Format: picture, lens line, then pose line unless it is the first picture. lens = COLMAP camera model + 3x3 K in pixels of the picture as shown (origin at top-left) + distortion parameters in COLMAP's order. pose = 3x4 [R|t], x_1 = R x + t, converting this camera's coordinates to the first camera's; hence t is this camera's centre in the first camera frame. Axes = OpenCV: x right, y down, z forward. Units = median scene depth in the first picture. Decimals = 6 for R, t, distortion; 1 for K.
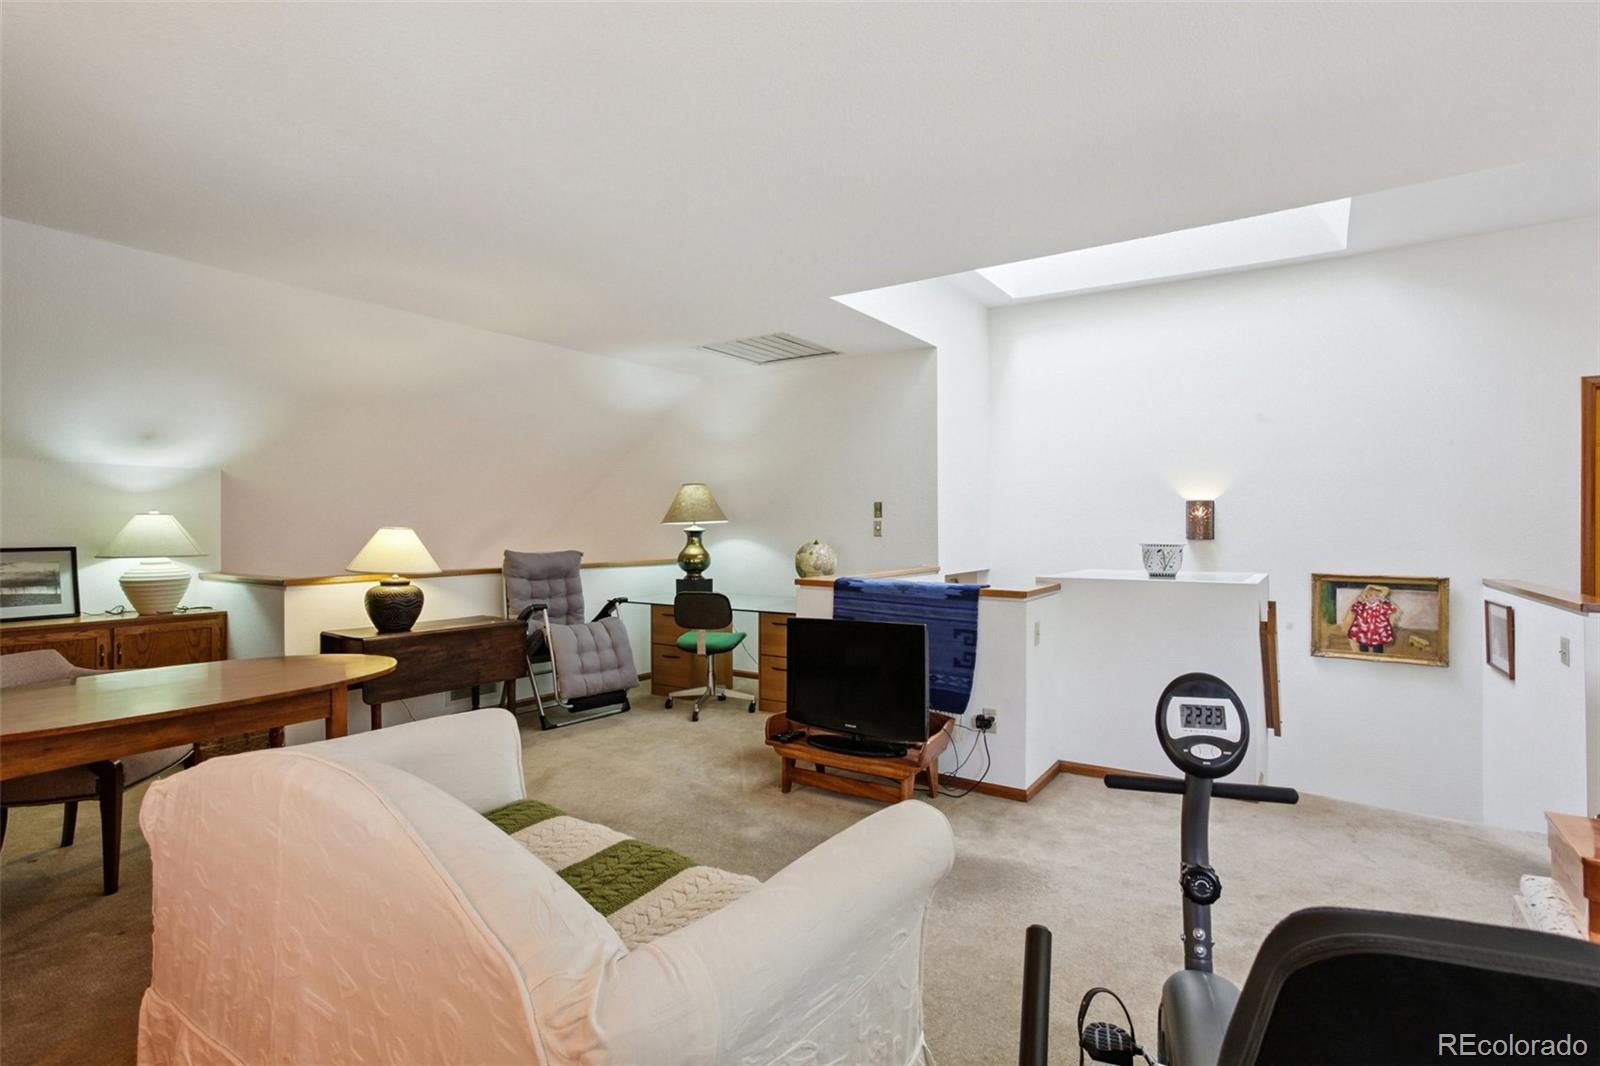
lens RADIAL K [[776.9, 0, 796.8], [0, 776.9, 527.2], [0, 0, 1]] dist [-0.036009, 0.019914]
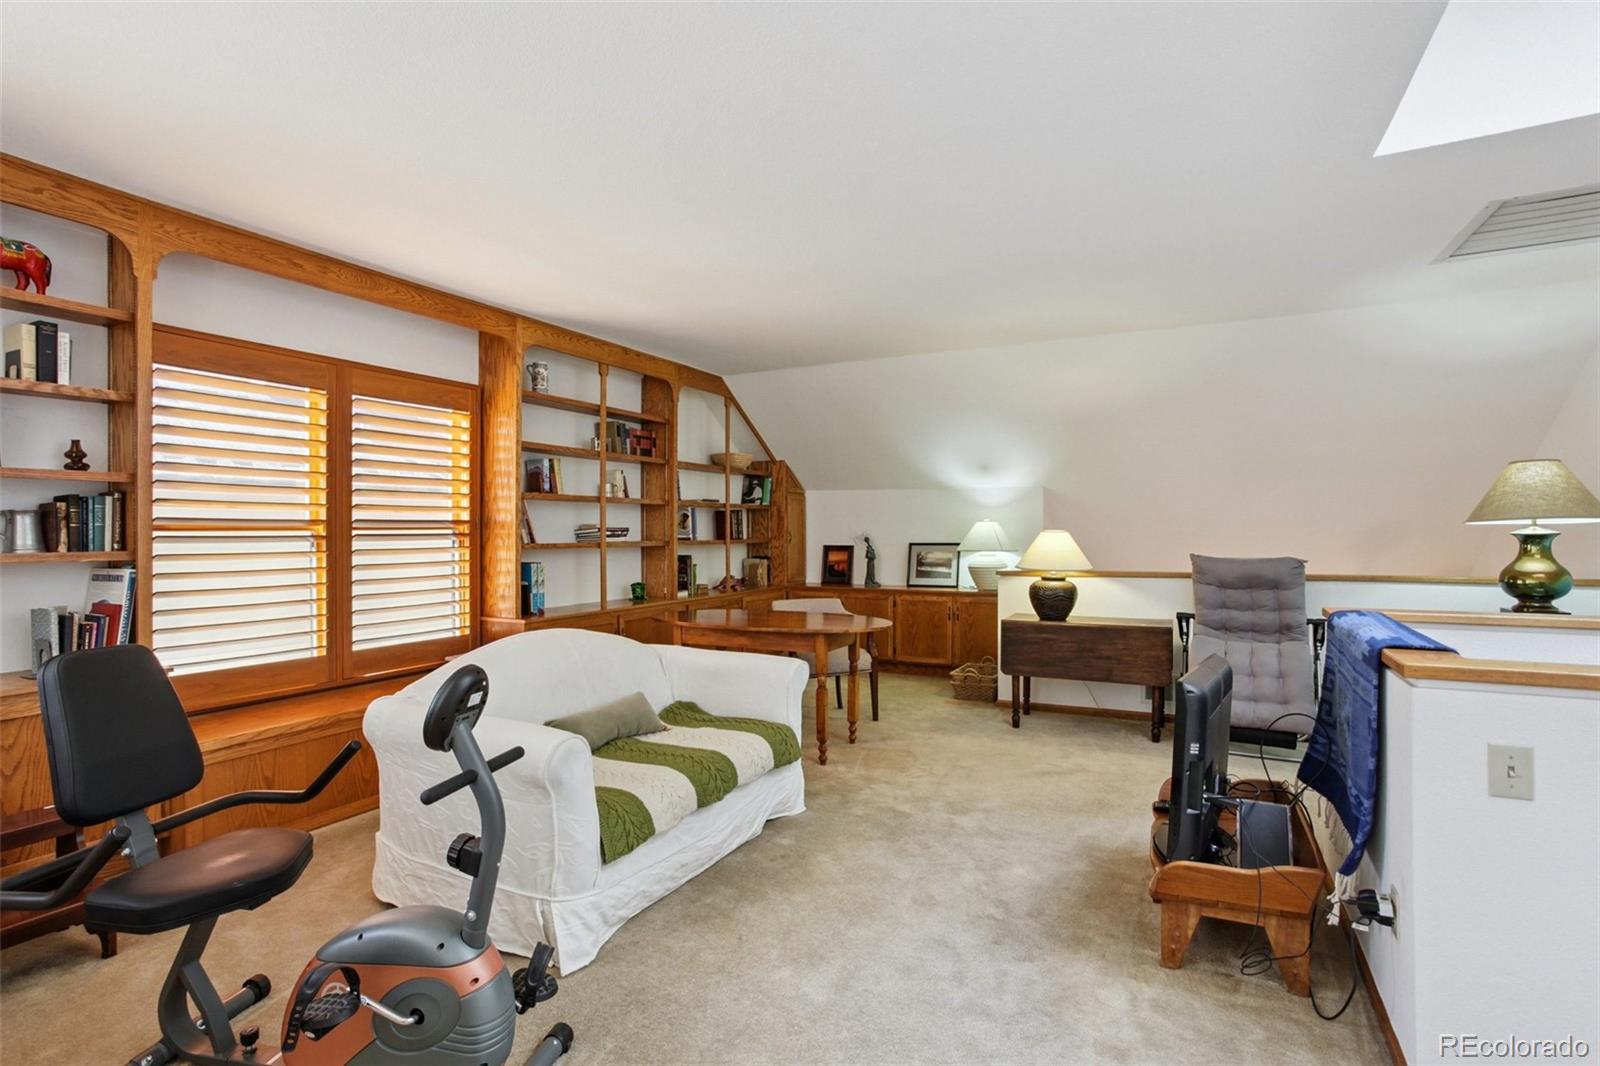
lens RADIAL K [[776.9, 0, 801.3], [0, 776.9, 531.7], [0, 0, 1]] dist [-0.036009, 0.019914]
pose [[0.141635, 0.001650, -0.989918, 0.532920], [0.003940, 0.999990, 0.002231, -0.001831], [0.989911, -0.004217, 0.141627, 0.422953]]
